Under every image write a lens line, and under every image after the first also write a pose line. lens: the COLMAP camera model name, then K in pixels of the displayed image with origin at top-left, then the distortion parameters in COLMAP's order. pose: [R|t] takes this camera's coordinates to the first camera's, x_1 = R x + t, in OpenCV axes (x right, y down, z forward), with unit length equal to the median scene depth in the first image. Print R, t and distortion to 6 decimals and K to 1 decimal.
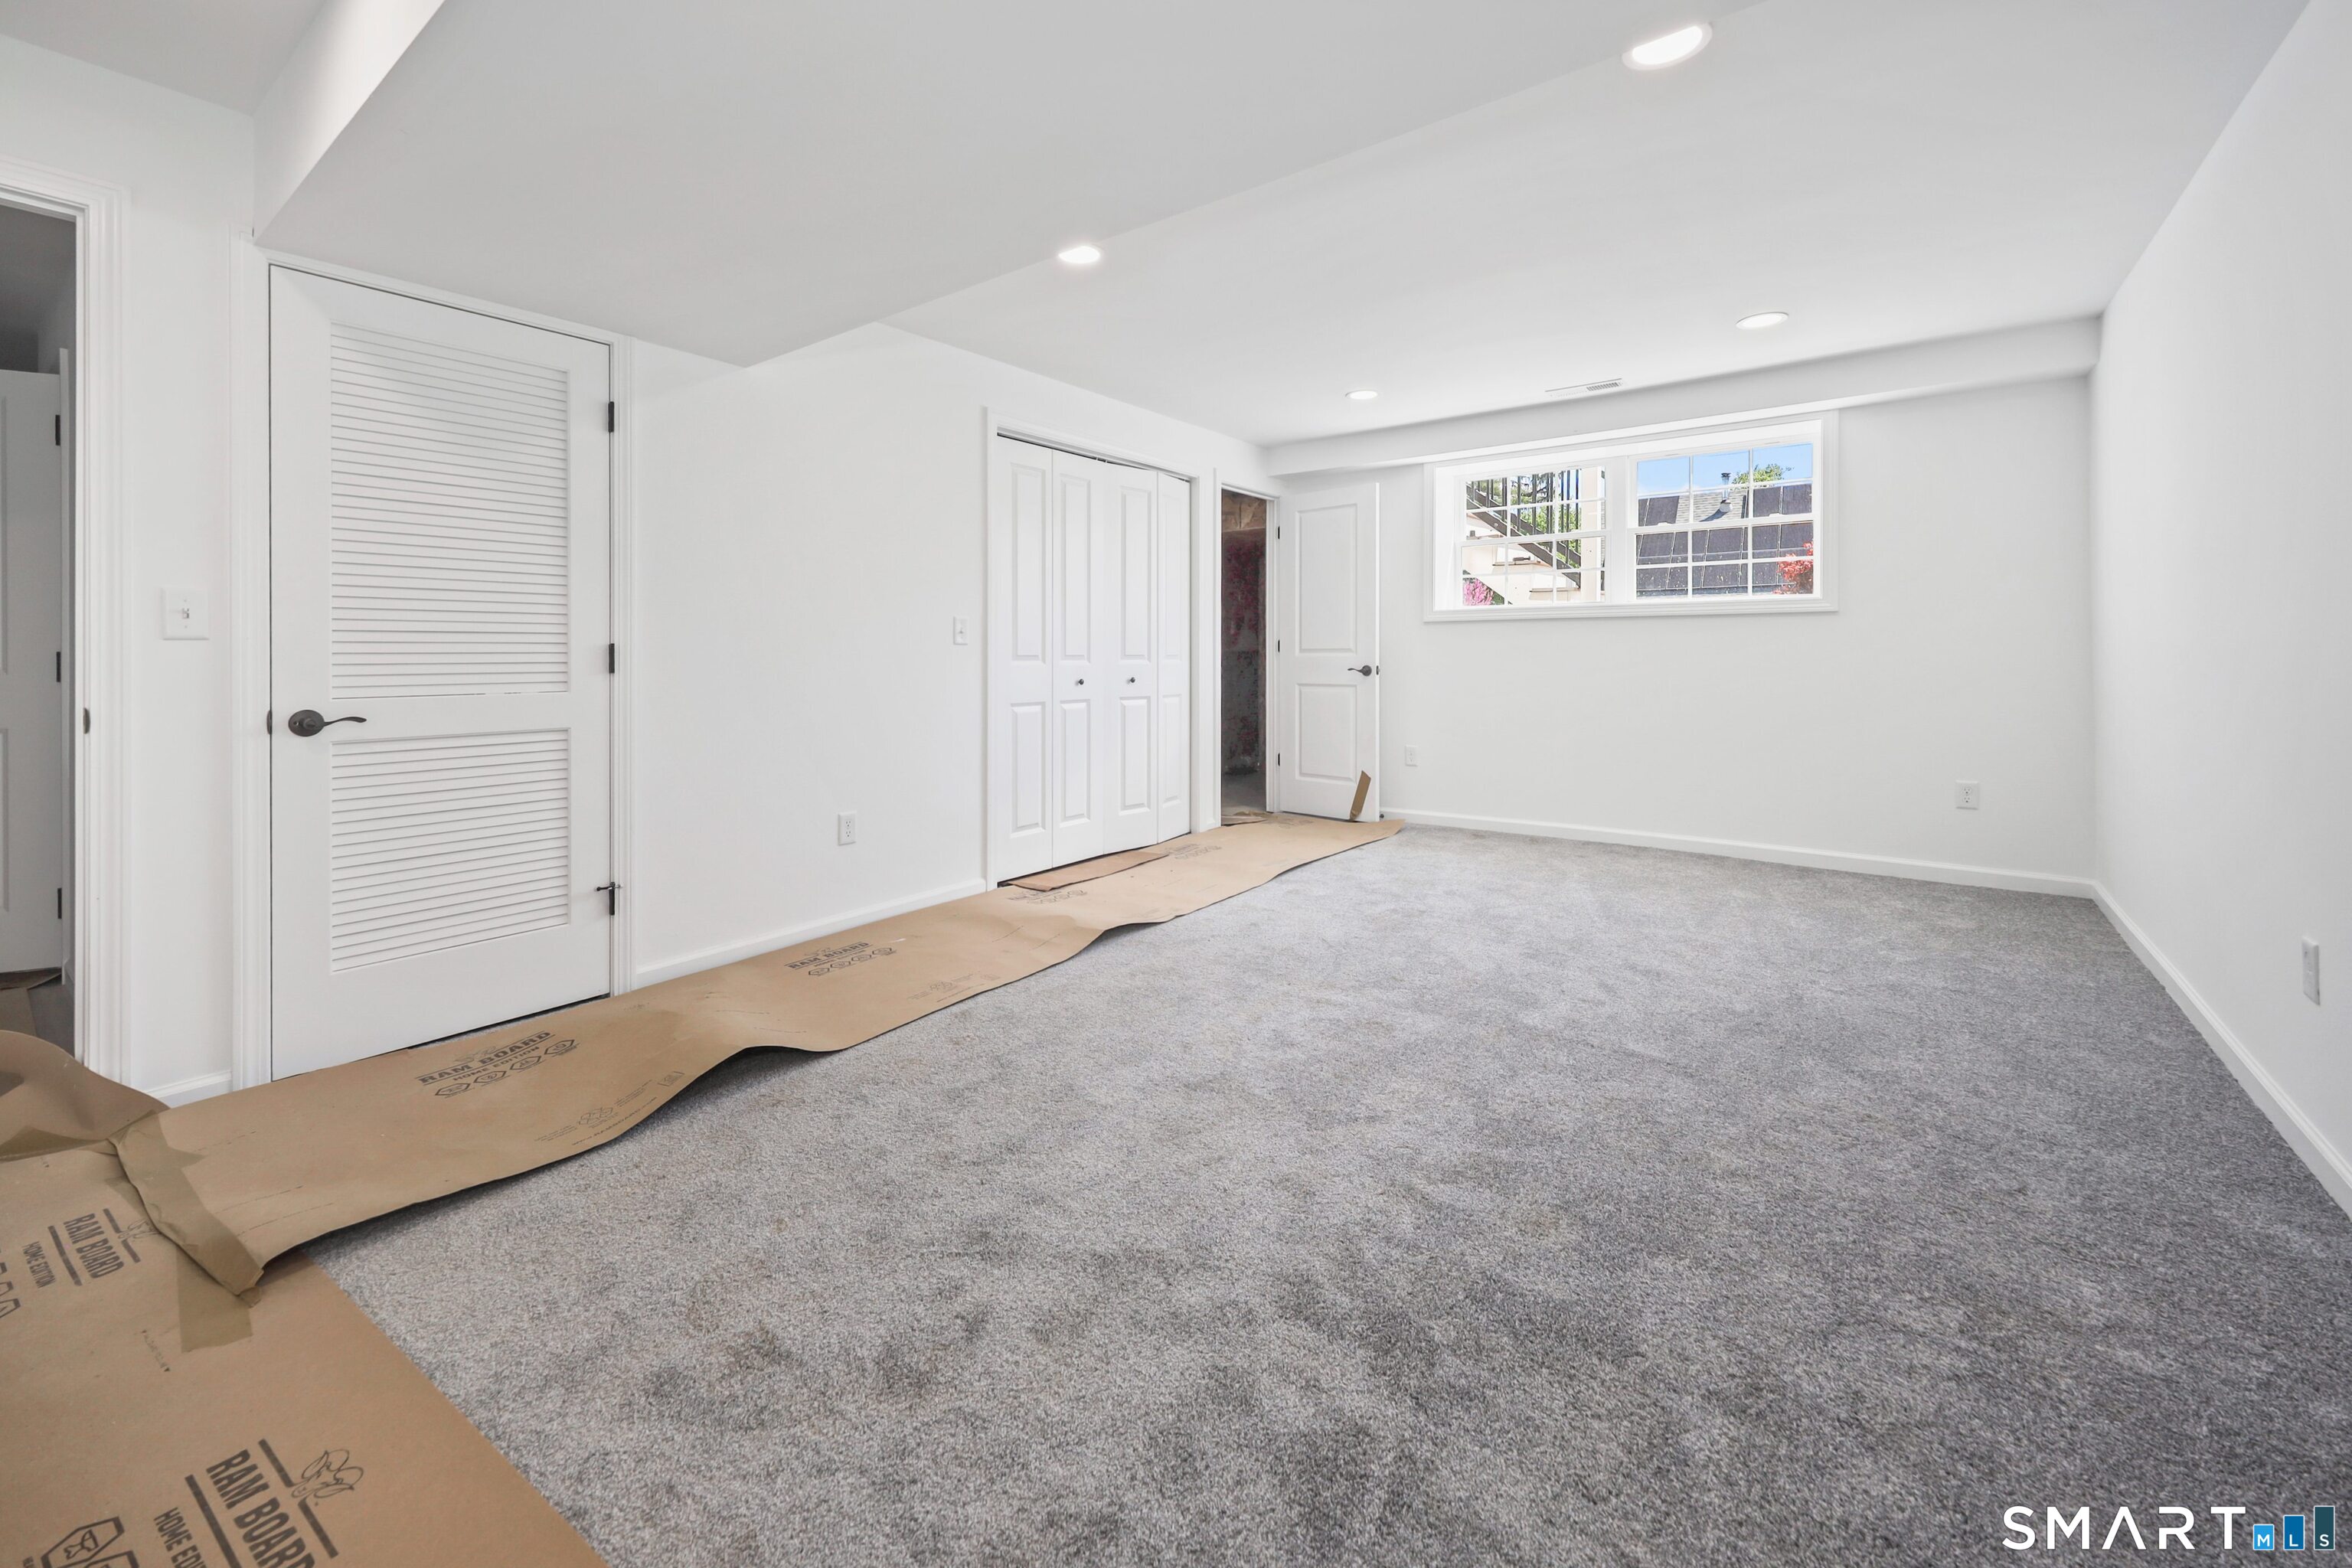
lens RADIAL K [[939.6, 0, 1177.0], [0, 939.6, 645.4], [0, 0, 1]] dist [-0.000263, 0.000008]
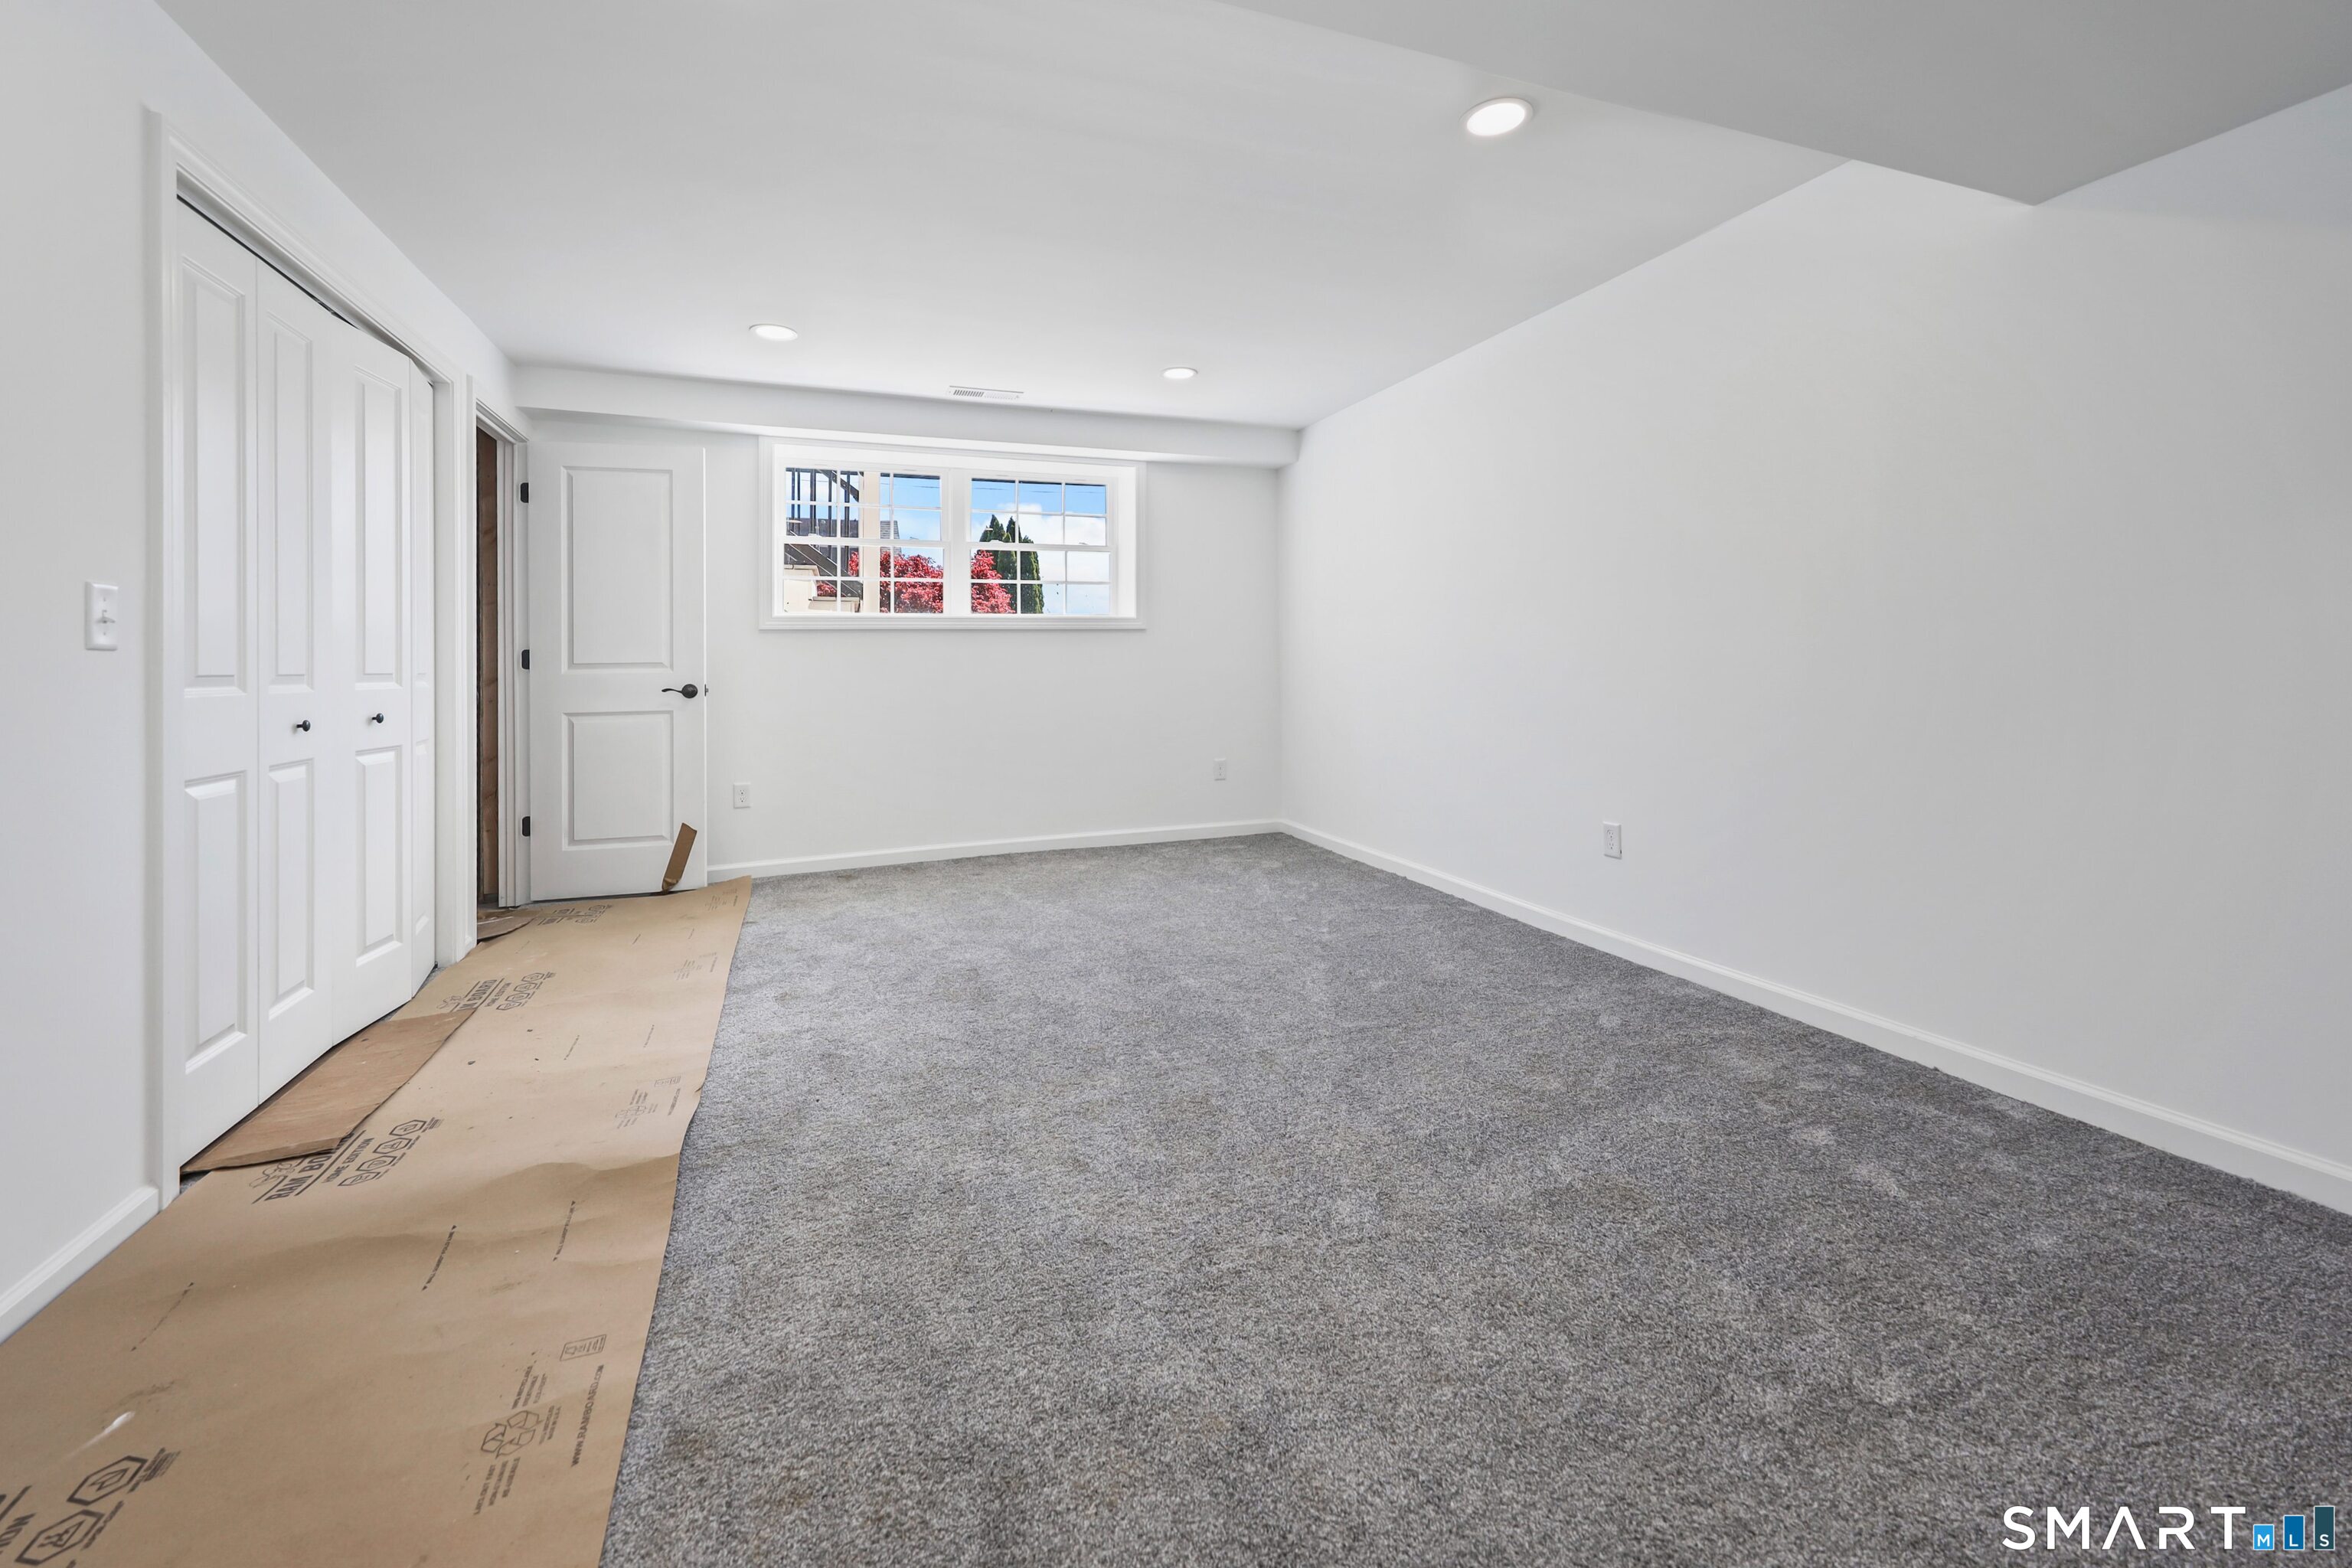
lens RADIAL K [[938.5, 0, 1173.2], [0, 938.5, 663.9], [0, 0, 1]] dist [-0.000694, -0.000274]
pose [[0.532425, -0.004015, 0.846468, -0.286390], [0.003864, 0.999990, 0.002313, 0.005236], [-0.846468, 0.002039, 0.532435, 0.321518]]
